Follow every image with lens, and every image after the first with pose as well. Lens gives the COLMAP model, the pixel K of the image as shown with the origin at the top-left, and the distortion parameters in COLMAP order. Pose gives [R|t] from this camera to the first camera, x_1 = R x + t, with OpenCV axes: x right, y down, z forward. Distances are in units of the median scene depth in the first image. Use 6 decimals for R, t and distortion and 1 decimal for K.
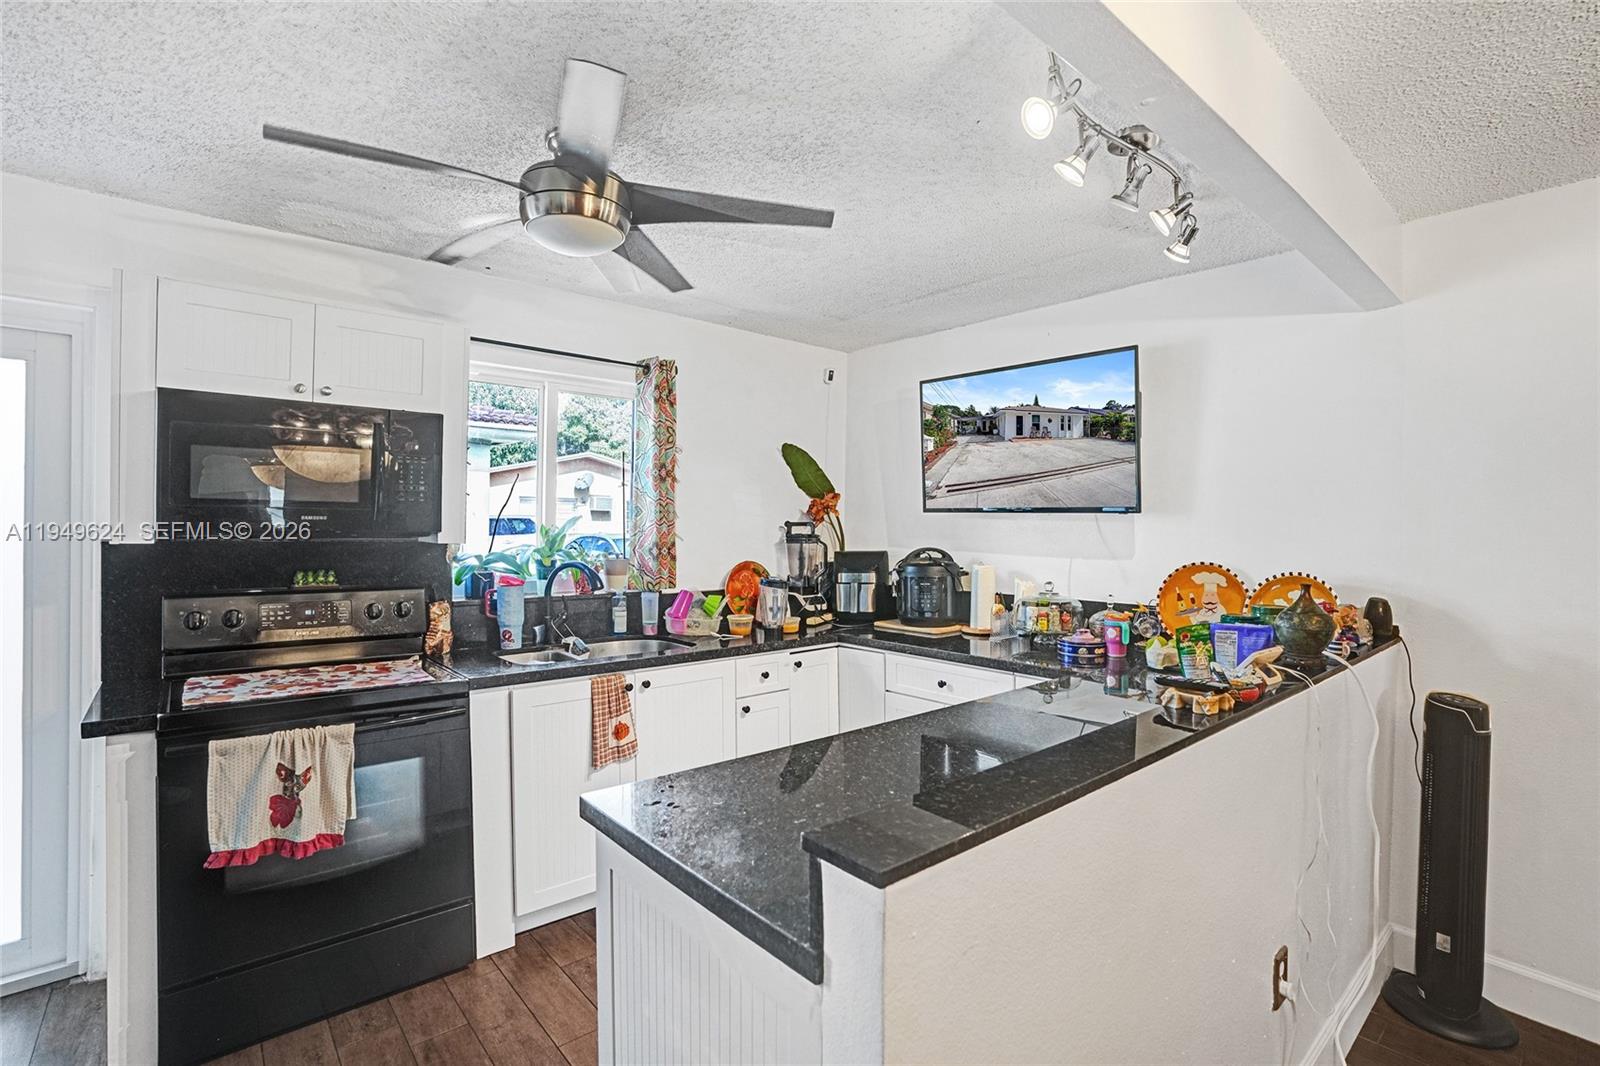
lens RADIAL K [[763.6, 0, 814.9], [0, 763.6, 522.5], [0, 0, 1]] dist [-0.023700, 0.000343]
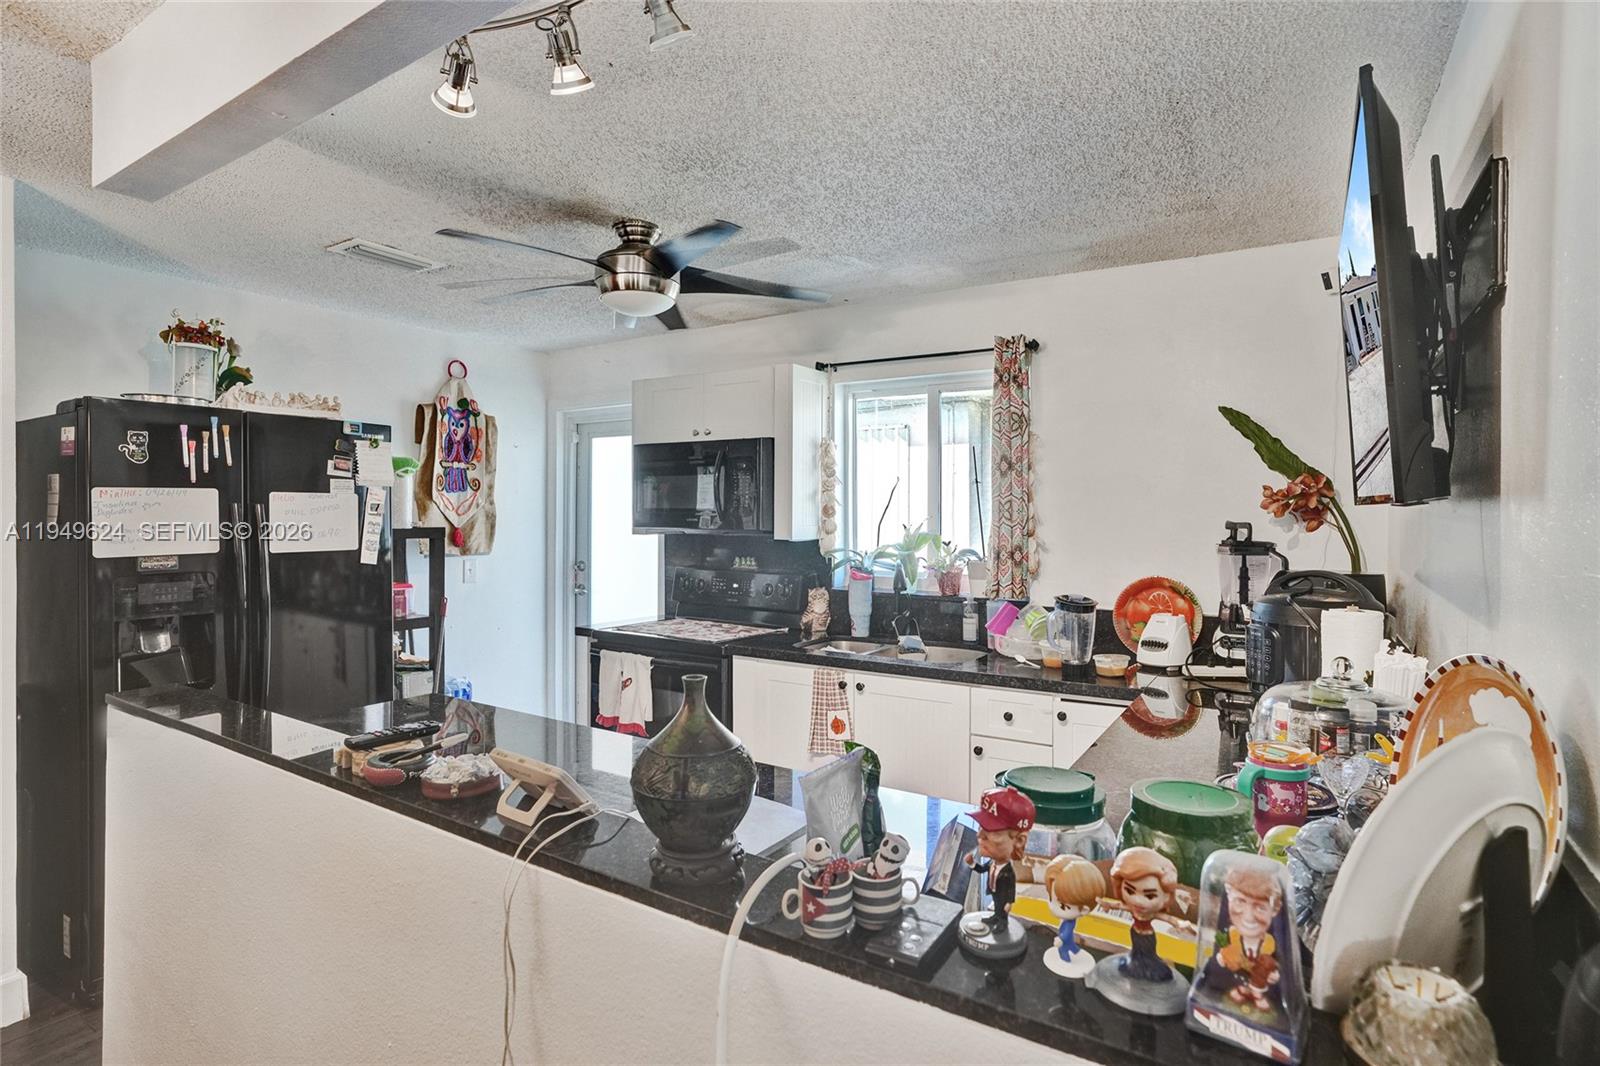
lens RADIAL K [[763.6, 0, 799.0], [0, 763.6, 520.4], [0, 0, 1]] dist [-0.021274, 0.000859]
pose [[0.274692, -0.000754, -0.961532, 0.578779], [-0.001945, 0.999997, -0.001340, -0.001450], [0.961530, 0.002239, 0.274690, 0.535654]]
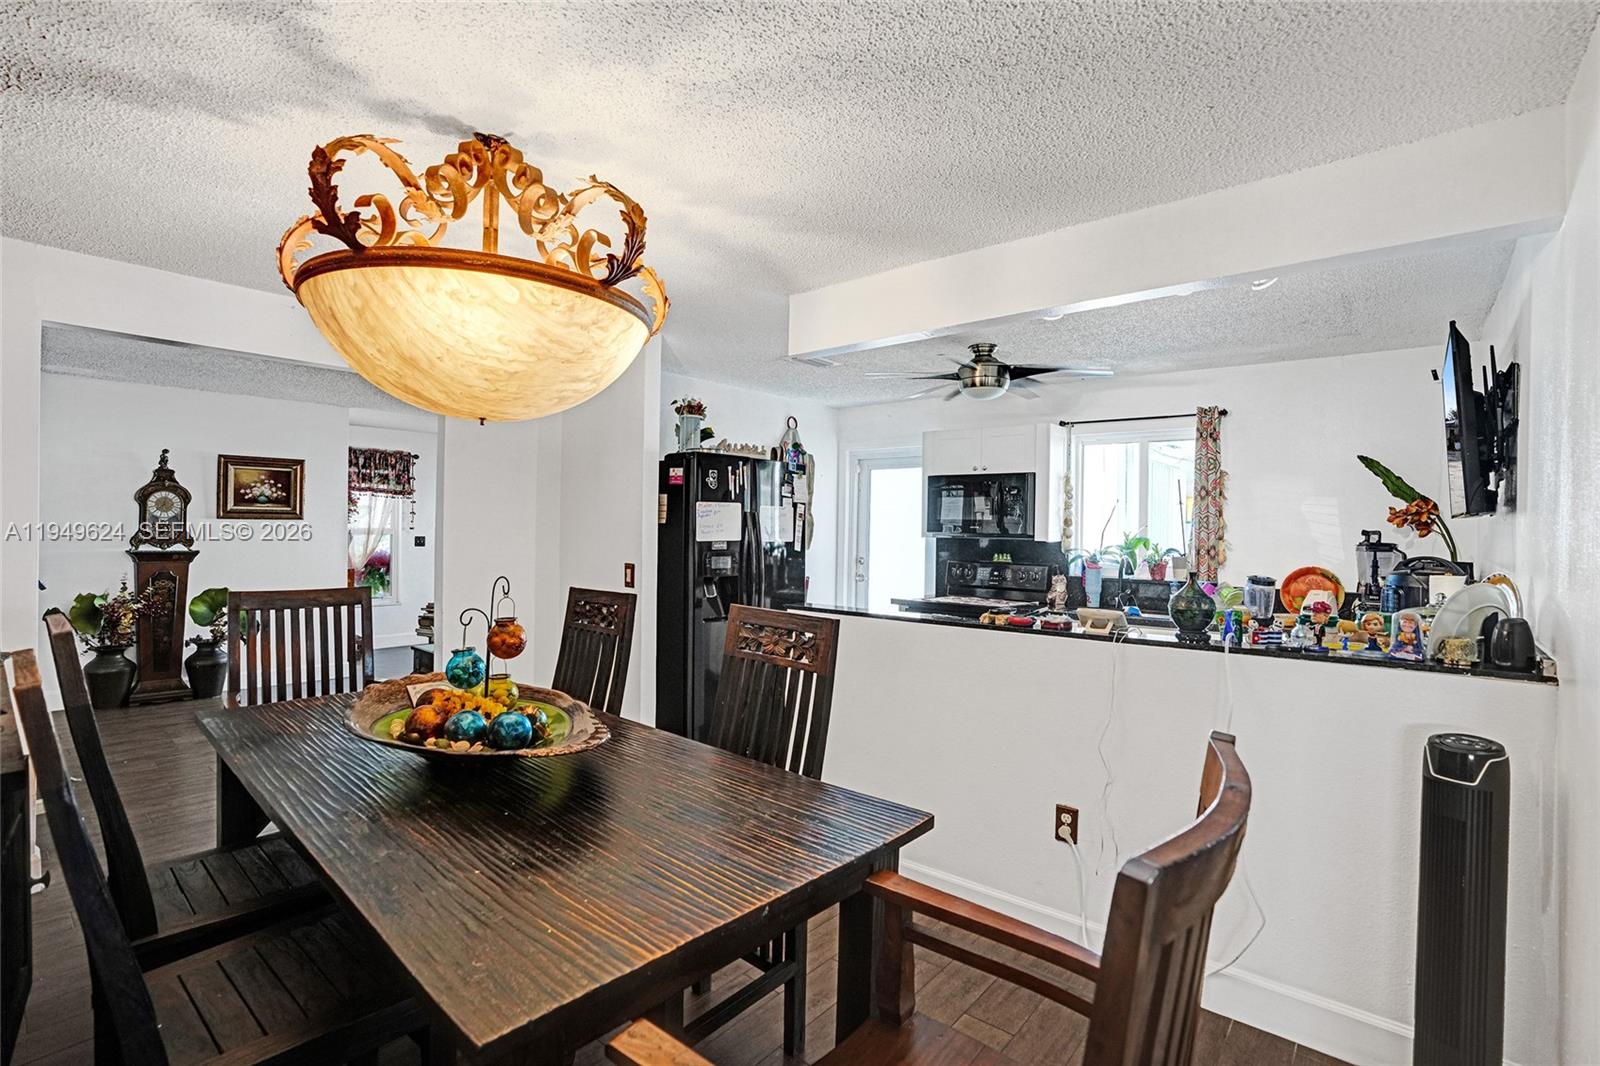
lens RADIAL K [[750.0, 0, 803.3], [0, 750.0, 530.0], [0, 0, 1]] dist [-0.006355, 0.000215]
pose [[0.183700, -0.009470, -0.982937, 0.952987], [-0.014679, 0.999816, -0.012376, 0.025344], [0.982873, 0.016702, 0.183527, 0.081031]]
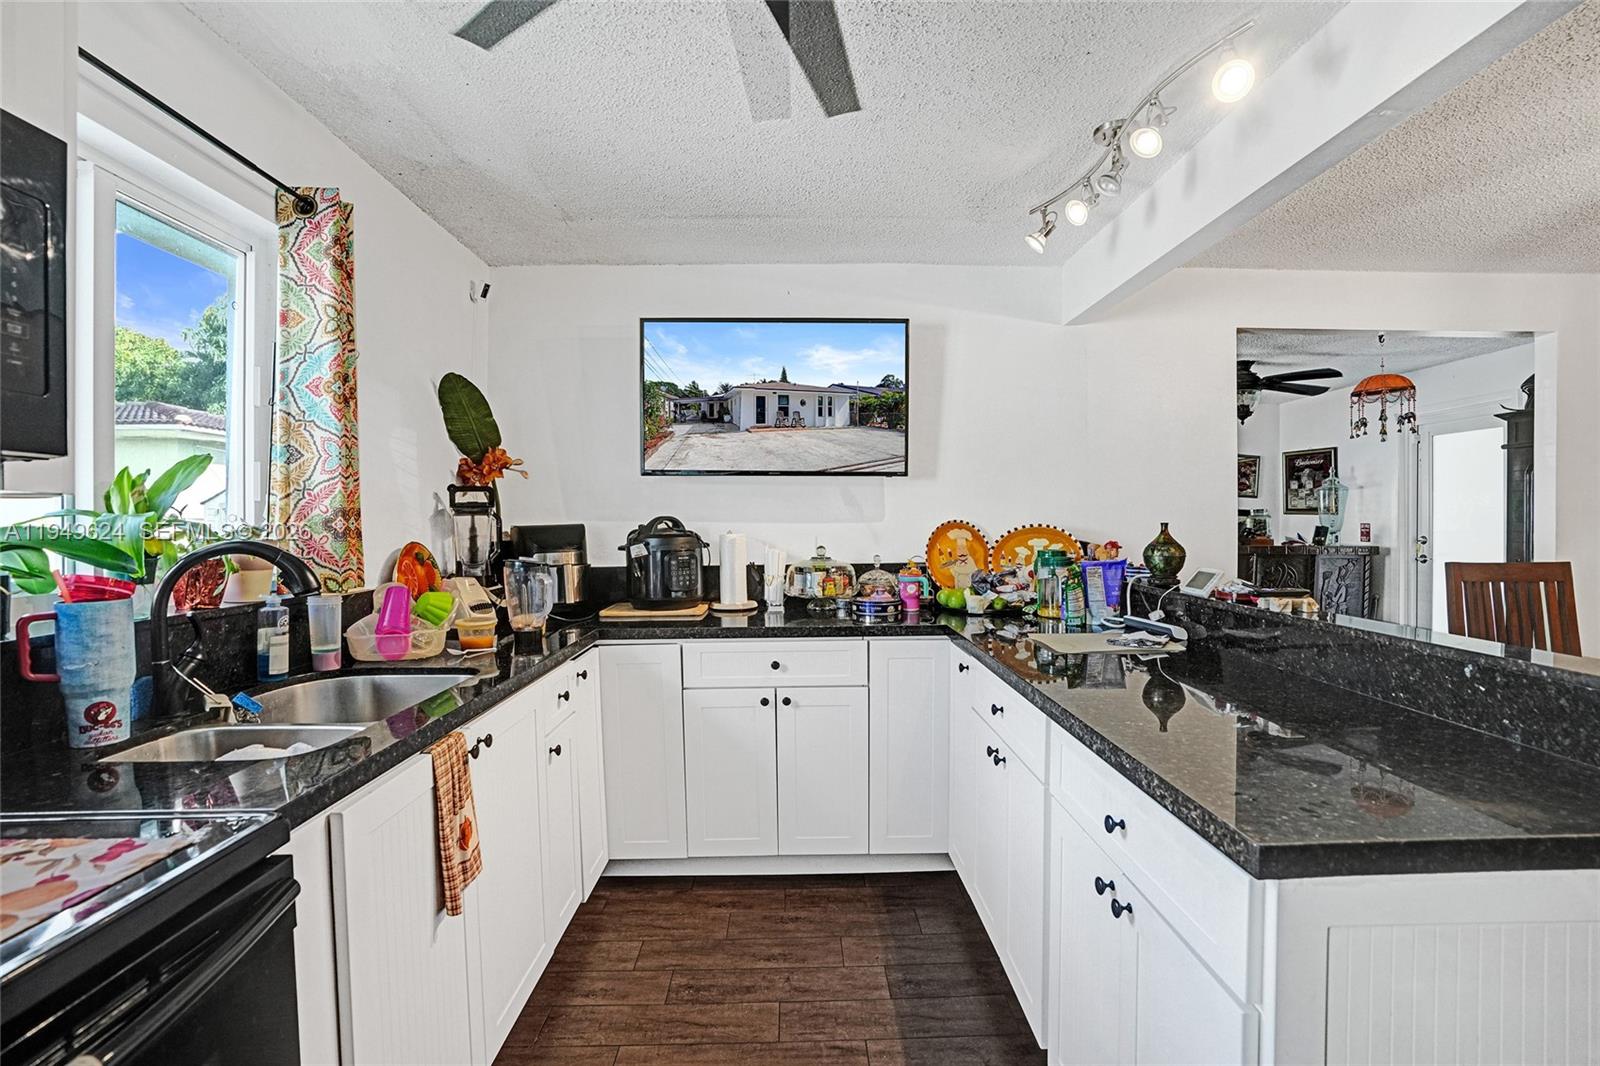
lens RADIAL K [[756.2, 0, 802.6], [0, 756.2, 515.1], [0, 0, 1]] dist [-0.022080, 0.000936]
pose [[0.649024, -0.007471, 0.760731, -0.411293], [0.011695, 0.999932, -0.000157, 0.034955], [-0.760678, 0.008999, 0.649067, 0.363309]]
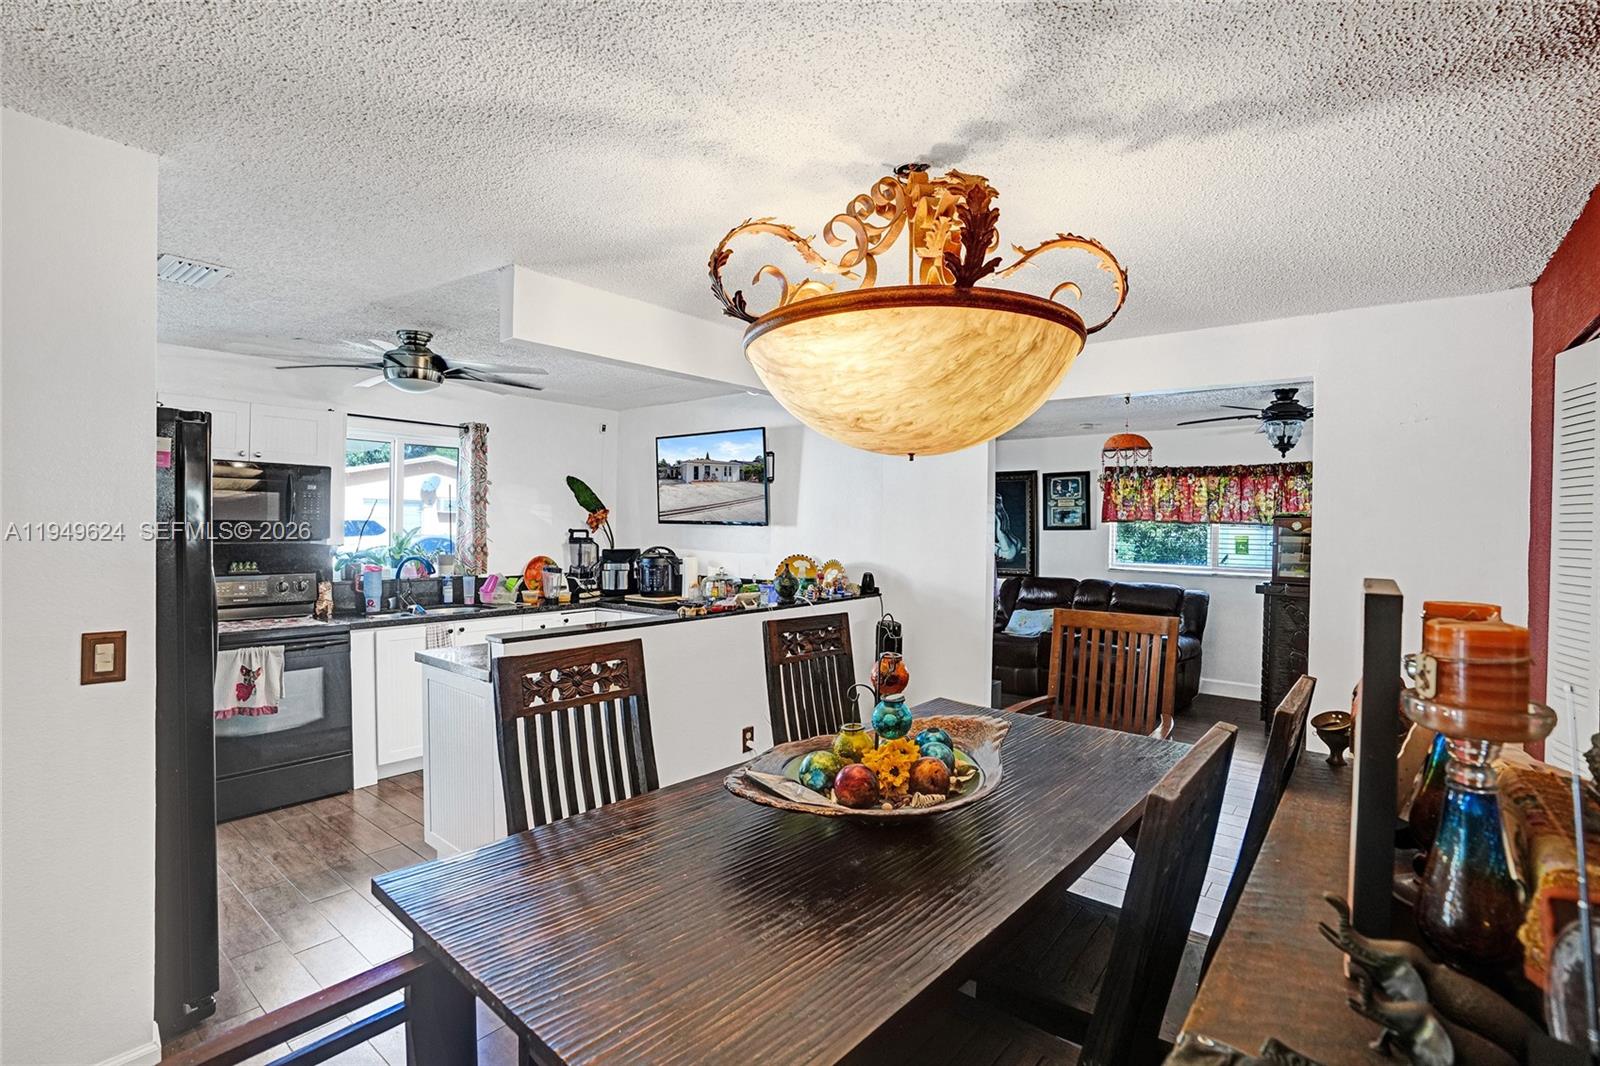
lens RADIAL K [[760.5, 0, 780.0], [0, 760.5, 530.8], [0, 0, 1]] dist [-0.000175, 0.000193]
pose [[0.991137, -0.000327, 0.132845, 0.197988], [-0.001103, 0.999942, 0.010686, -0.016448], [-0.132840, -0.010738, 0.991079, -0.587950]]
